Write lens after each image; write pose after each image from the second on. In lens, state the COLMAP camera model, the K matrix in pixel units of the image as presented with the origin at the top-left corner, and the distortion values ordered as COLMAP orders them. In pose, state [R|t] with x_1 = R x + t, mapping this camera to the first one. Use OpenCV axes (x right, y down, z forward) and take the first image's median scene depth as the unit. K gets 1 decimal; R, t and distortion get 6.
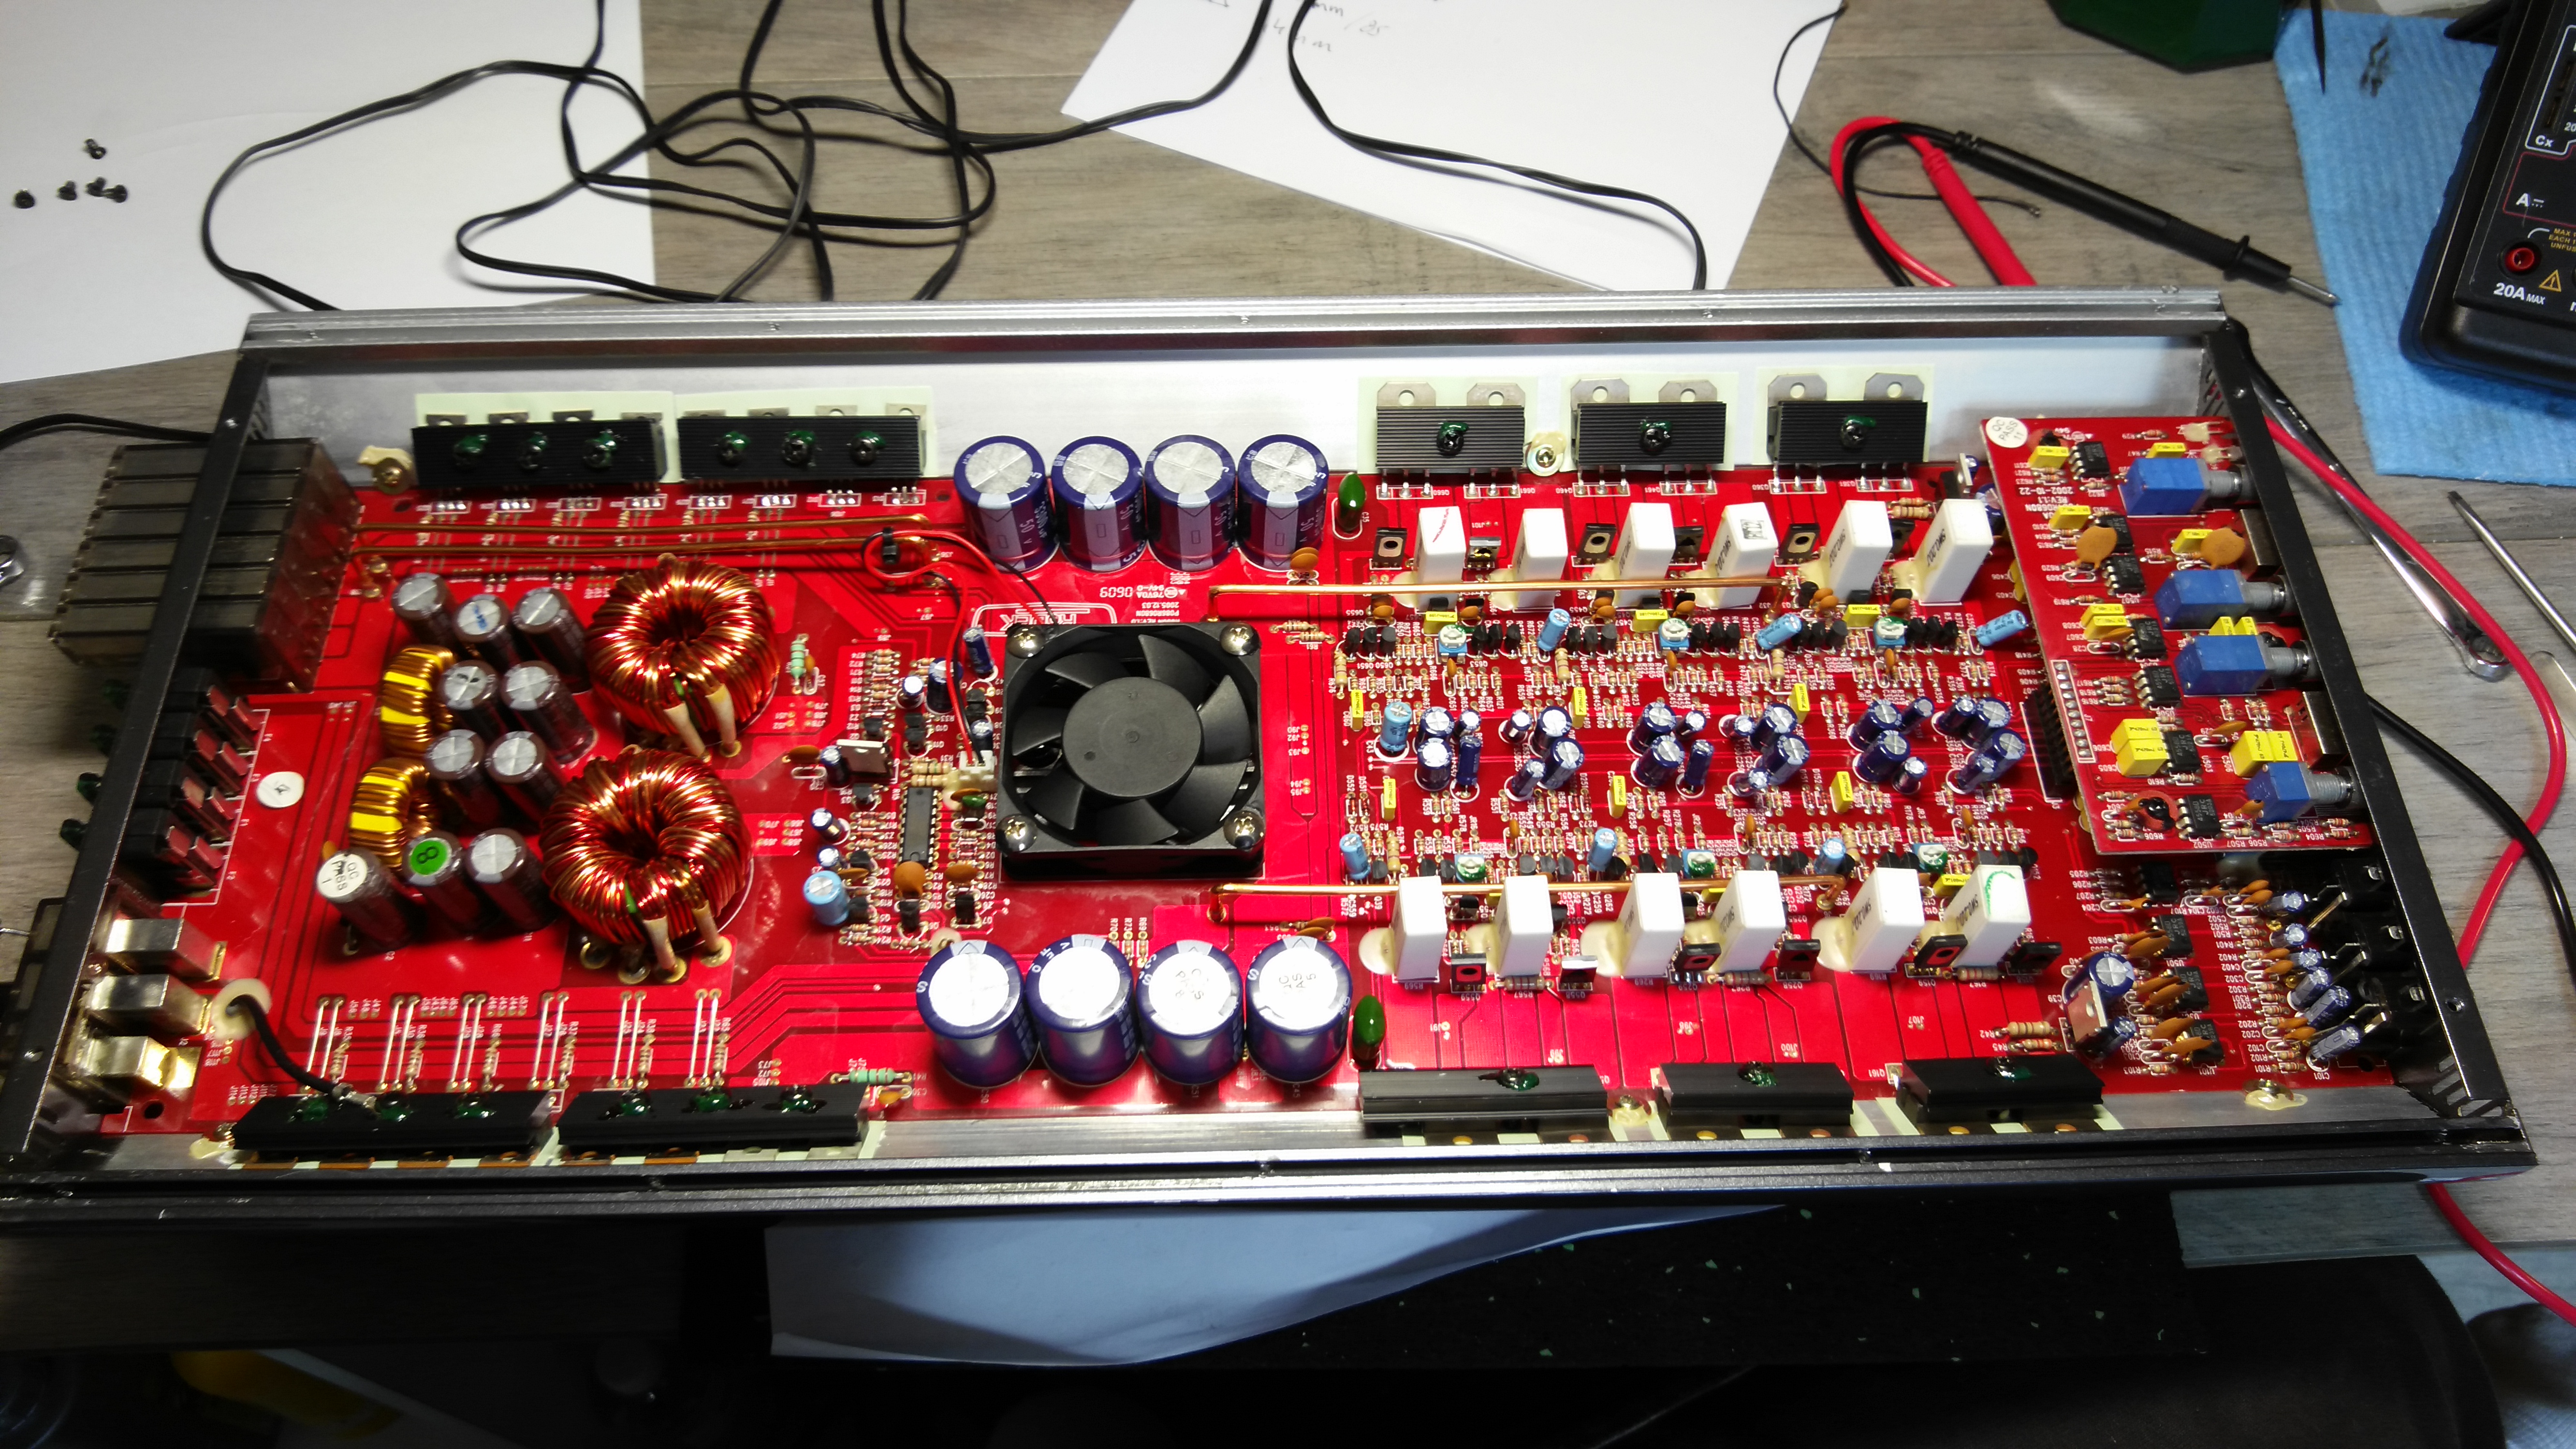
lens RADIAL K [[1986.9, 0, 1288.0], [0, 1986.9, 724.5], [0, 0, 1]] dist [0.085821, -0.293430]
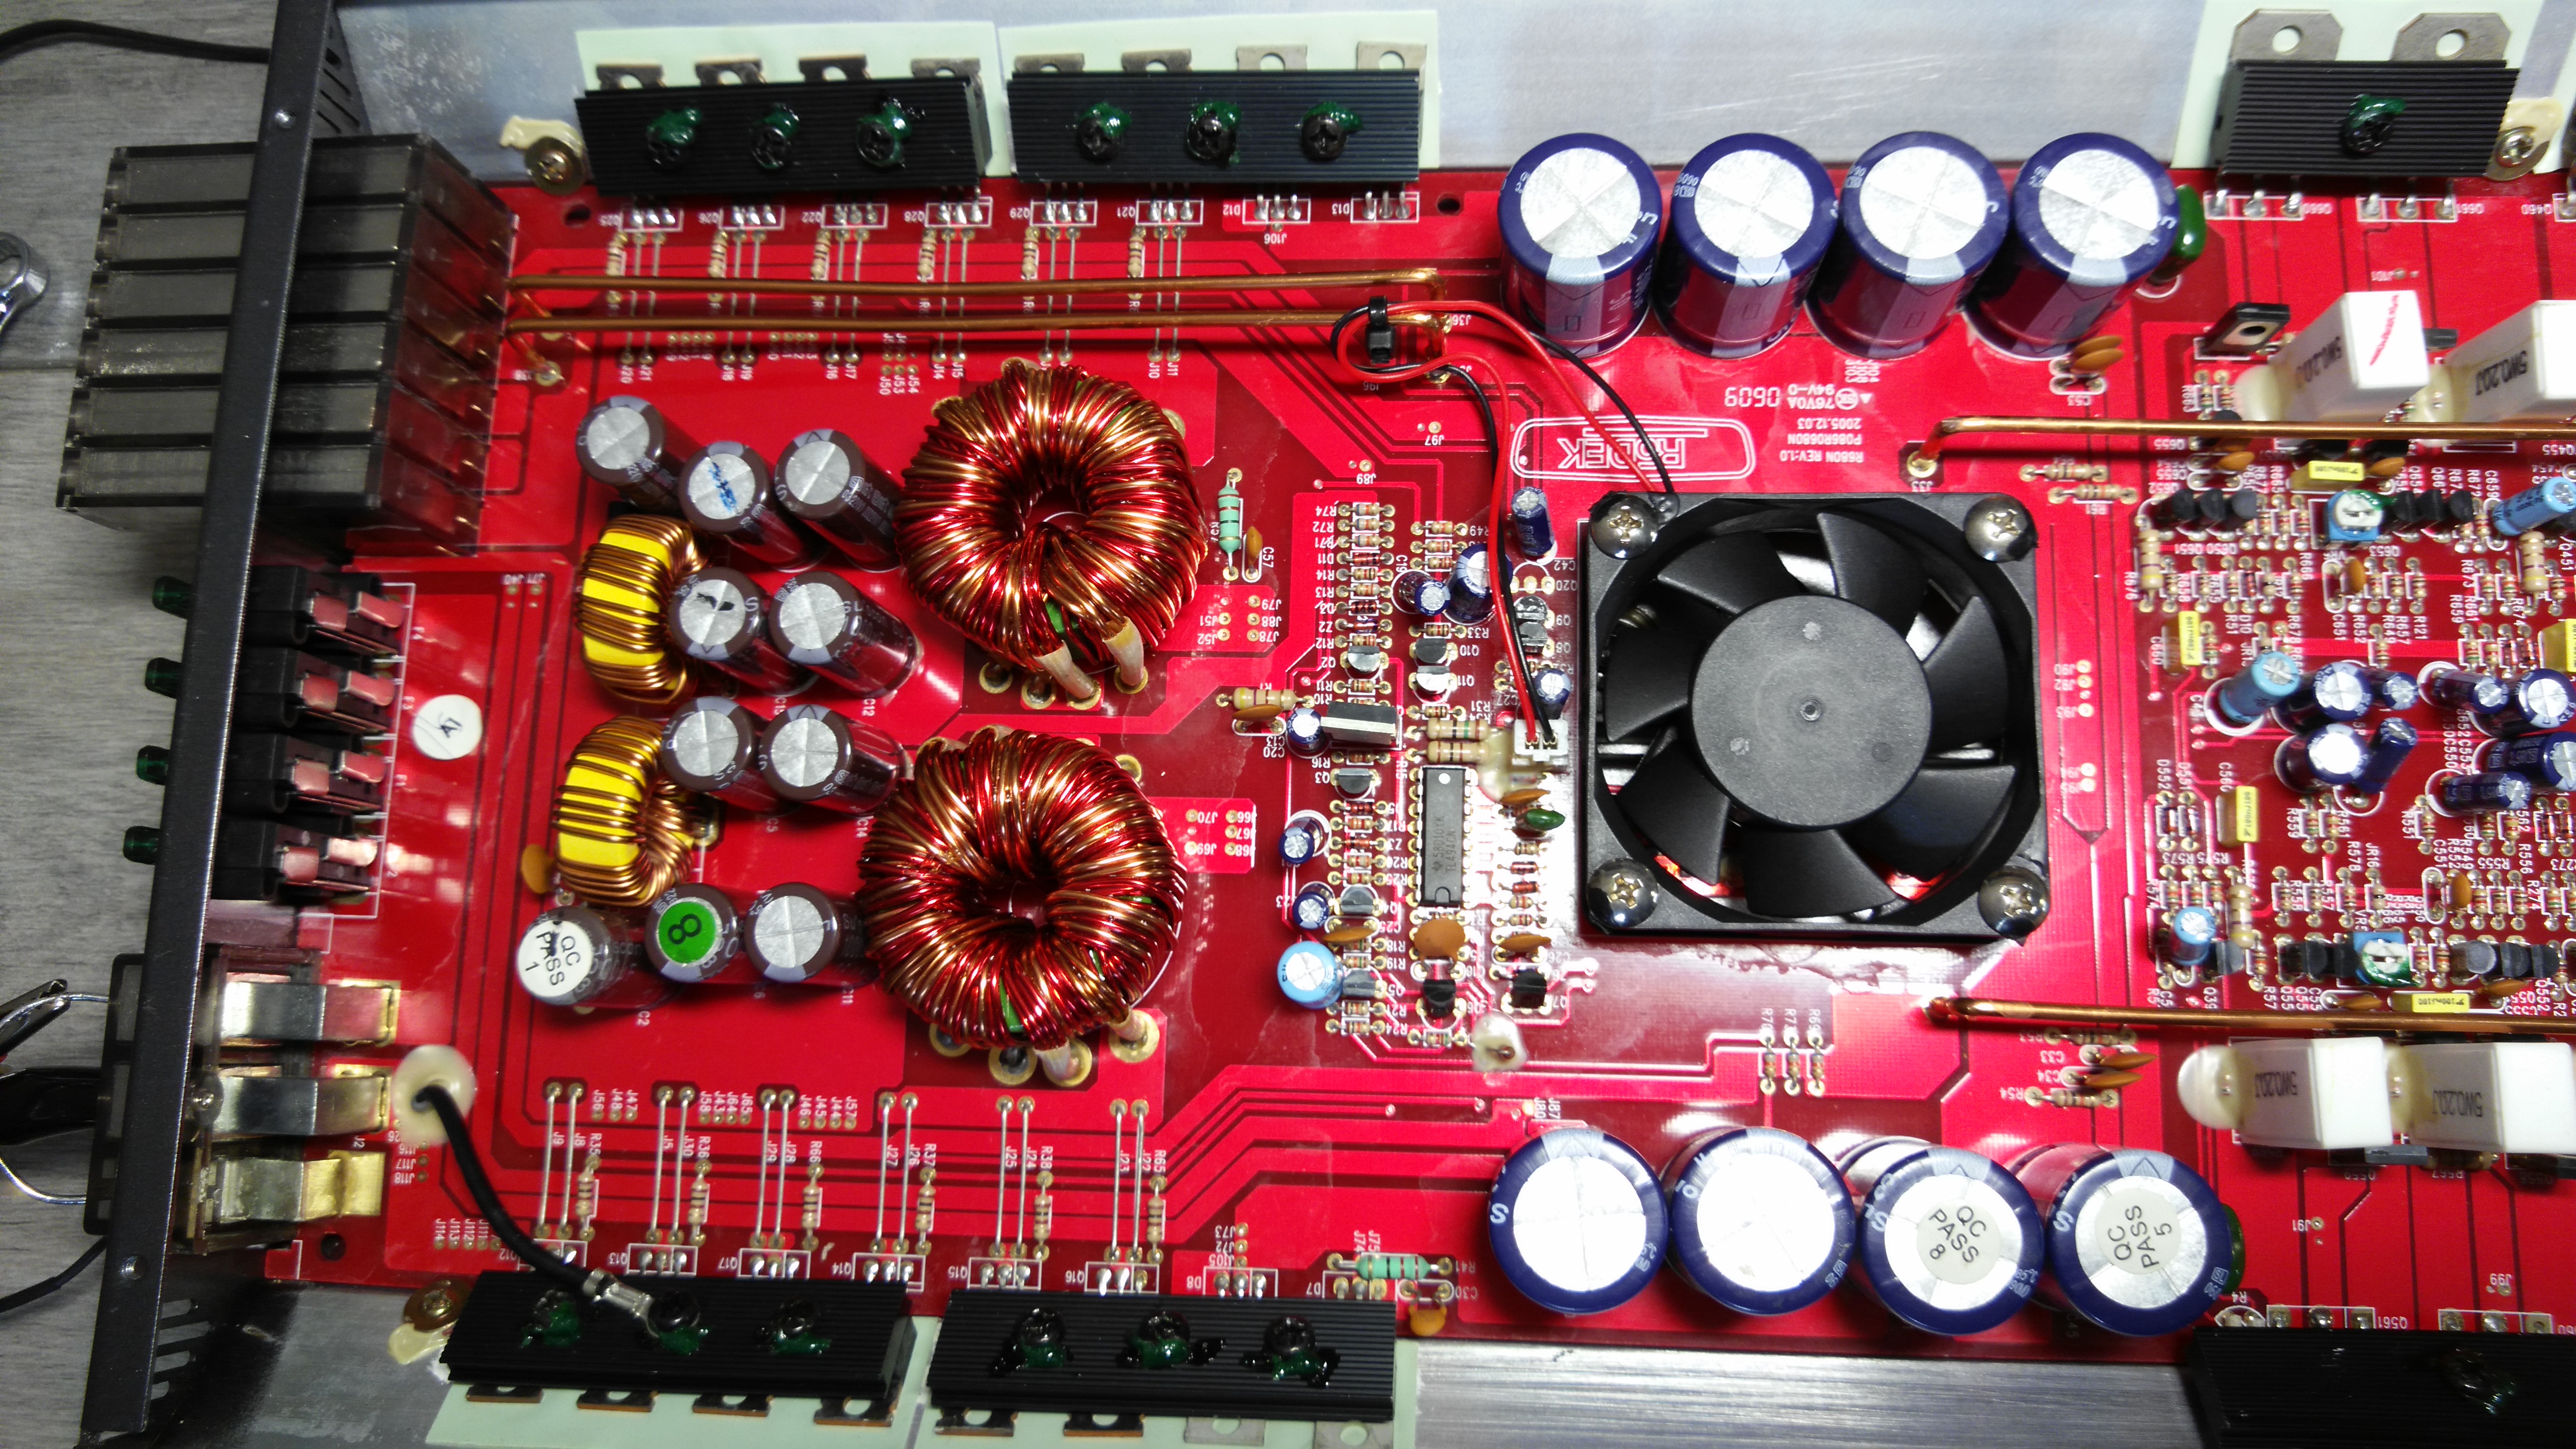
lens RADIAL K [[1948.0, 0, 1288.0], [0, 1948.0, 724.5], [0, 0, 1]] dist [0.029729, -0.168700]
pose [[0.994335, 0.035898, -0.100050, -0.170570], [0.001558, 0.936224, 0.351401, -0.188503], [0.106284, -0.349566, 0.930864, 0.438359]]
